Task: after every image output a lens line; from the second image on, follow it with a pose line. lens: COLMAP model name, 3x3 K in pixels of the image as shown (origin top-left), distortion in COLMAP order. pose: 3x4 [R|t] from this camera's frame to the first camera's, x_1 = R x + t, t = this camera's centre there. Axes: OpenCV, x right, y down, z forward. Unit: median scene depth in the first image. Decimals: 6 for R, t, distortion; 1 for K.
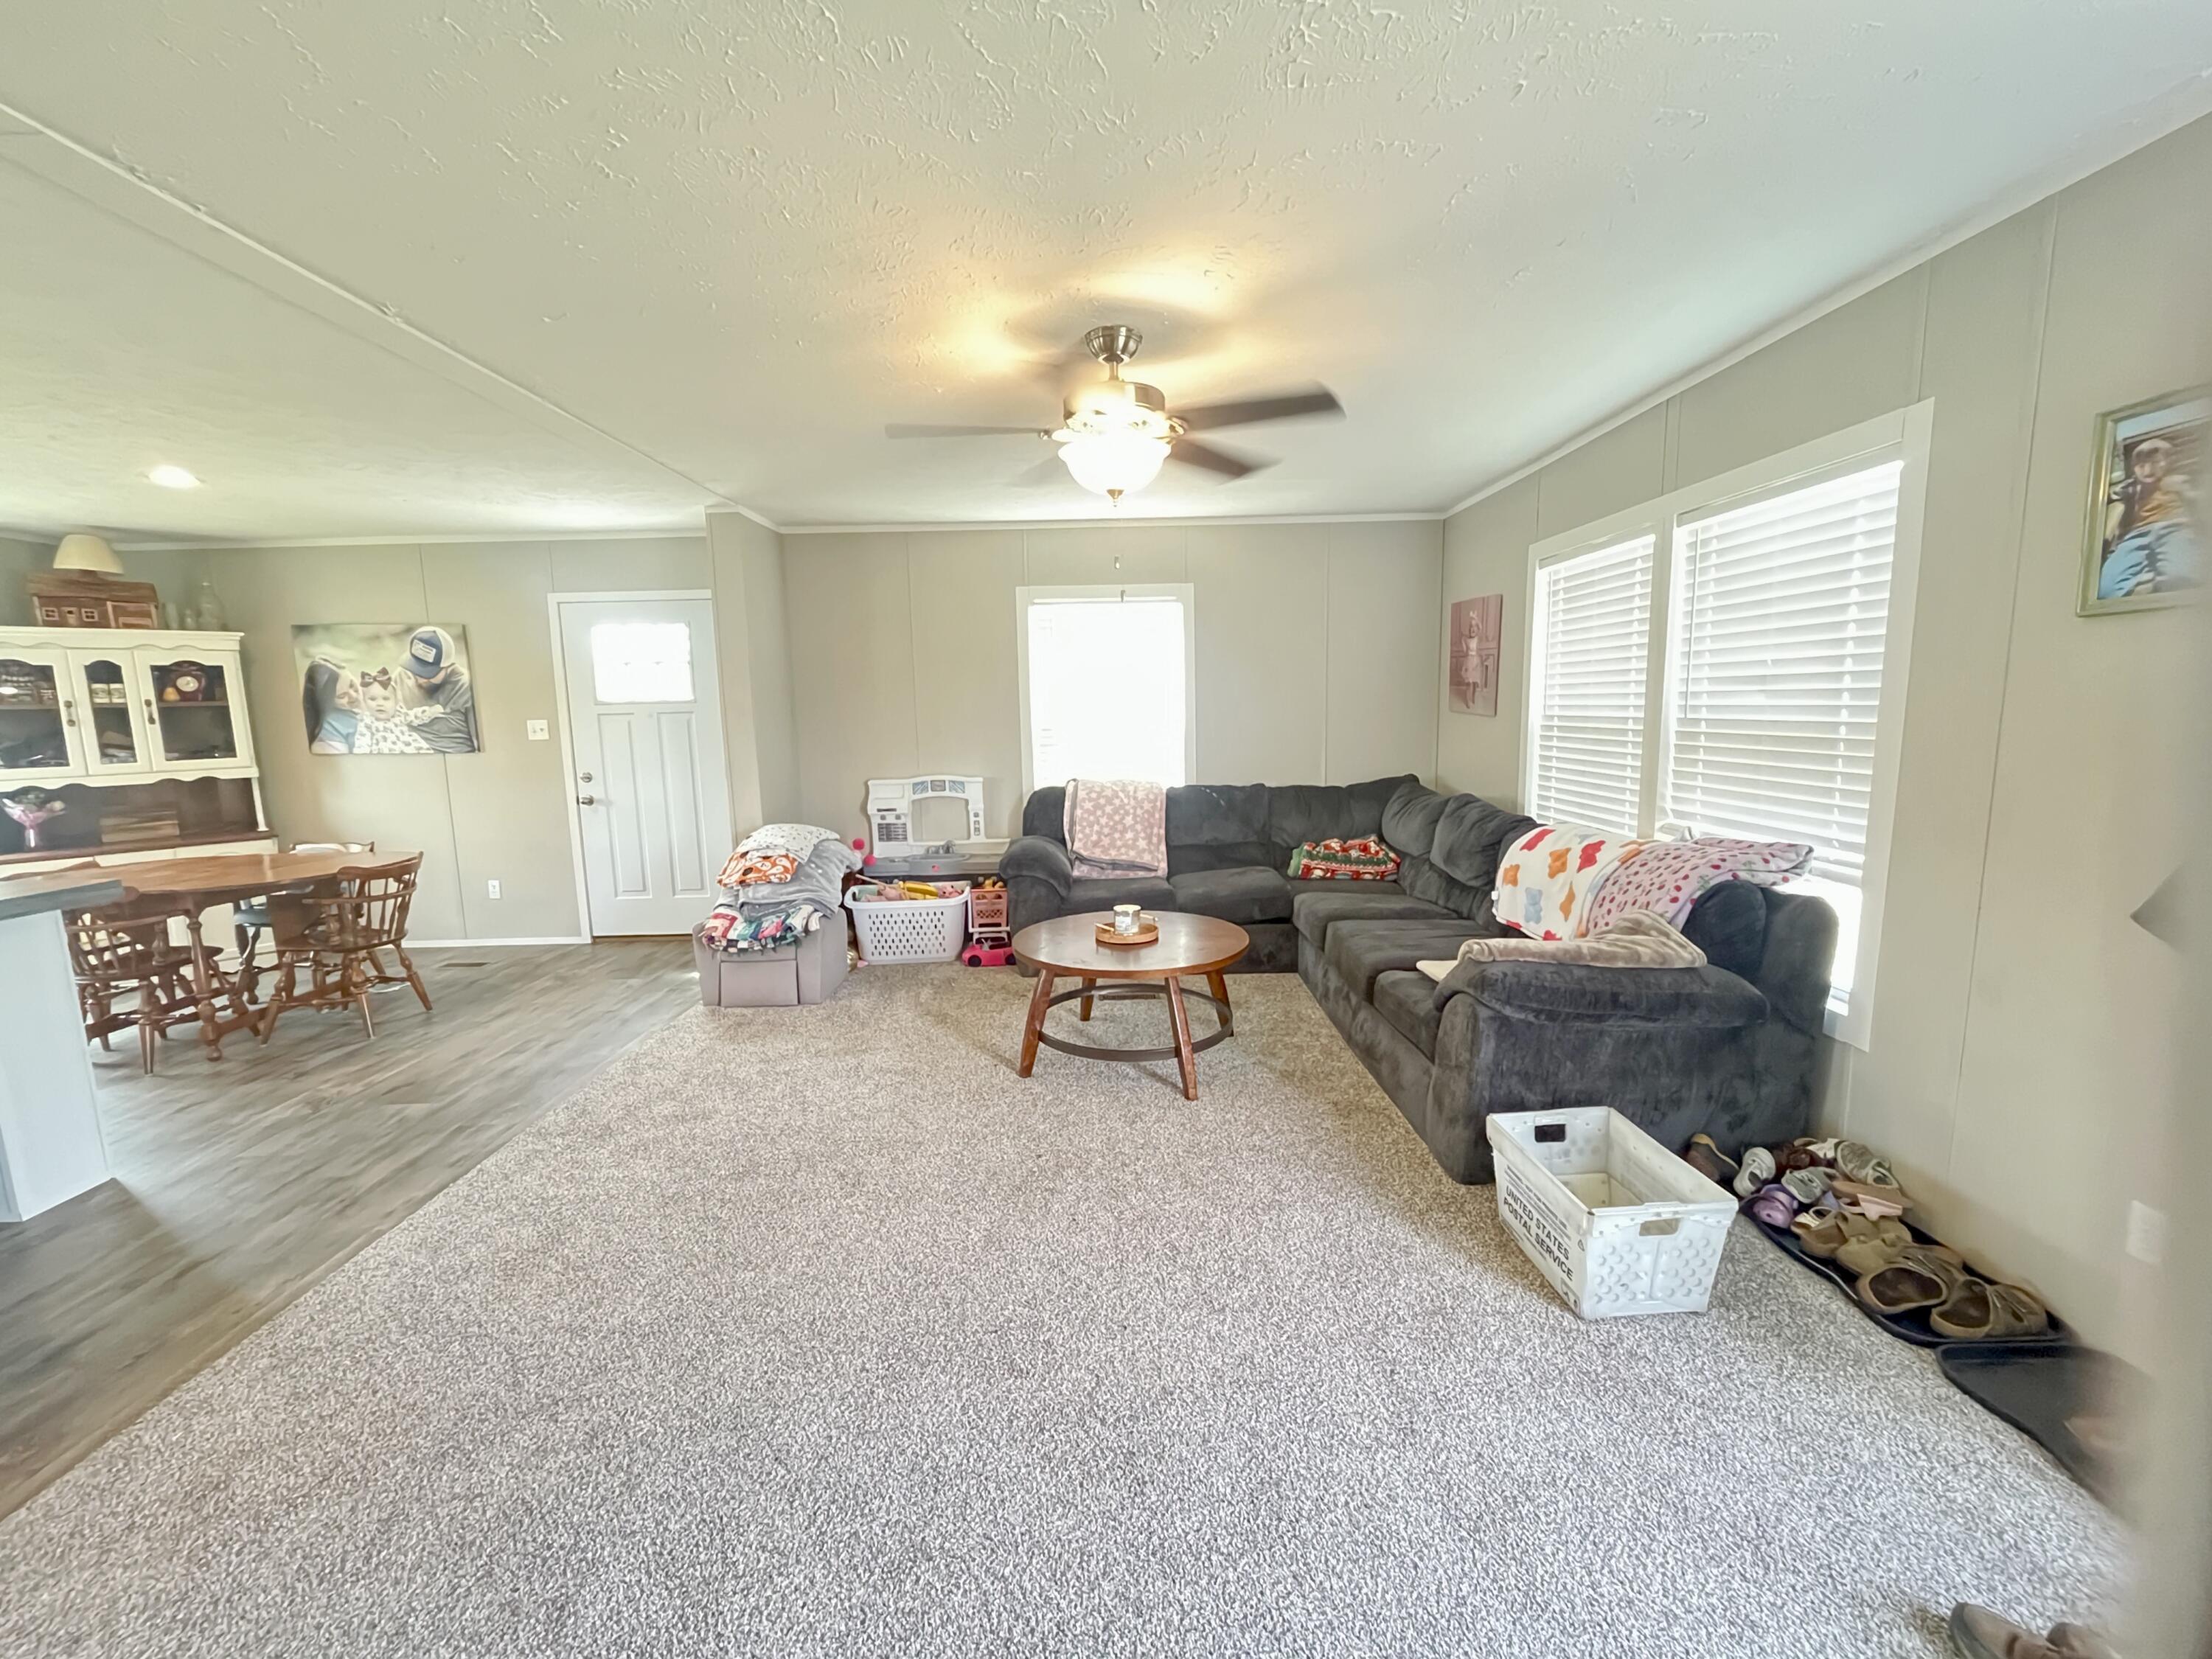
lens RADIAL K [[893.4, 0, 1104.4], [0, 893.4, 832.0], [0, 0, 1]] dist [-0.000608, -0.000023]
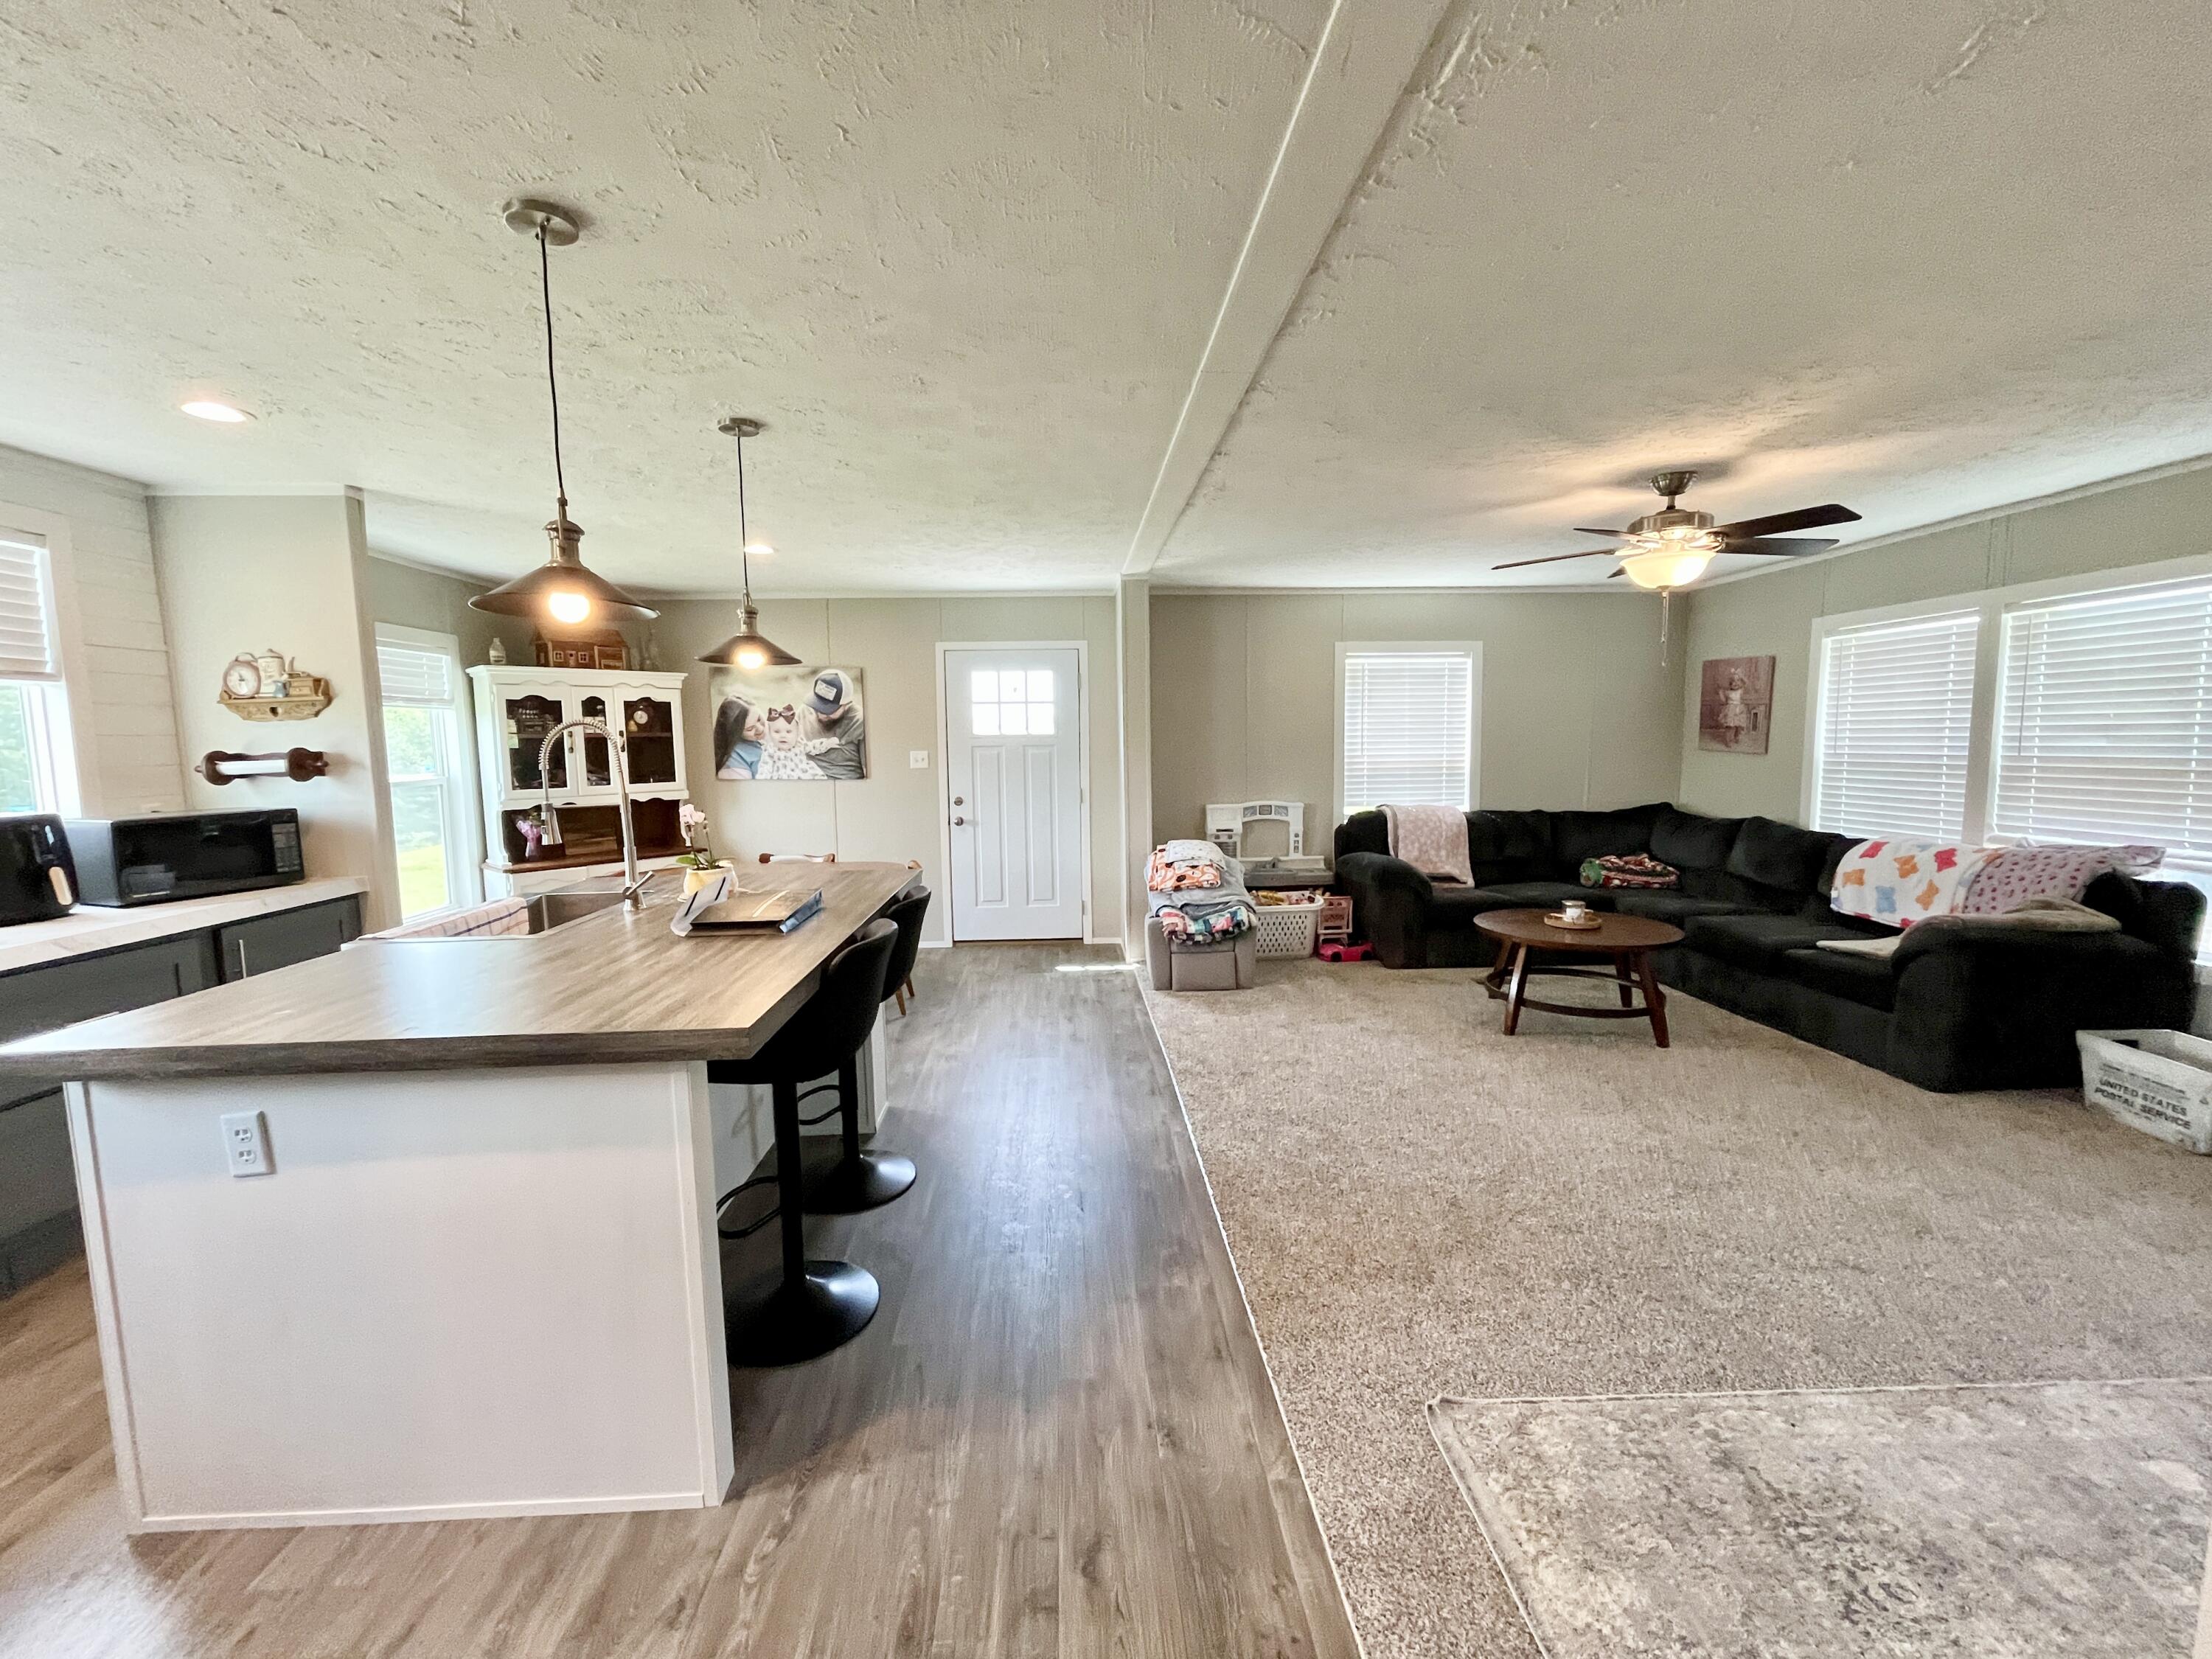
lens RADIAL K [[893.4, 0, 1107.1], [0, 893.4, 831.7], [0, 0, 1]] dist [-0.000608, -0.000023]
pose [[0.998921, 0.003706, 0.046286, -0.471673], [-0.001780, 0.999134, -0.041572, 0.026842], [-0.046400, 0.041445, 0.998063, -0.161381]]
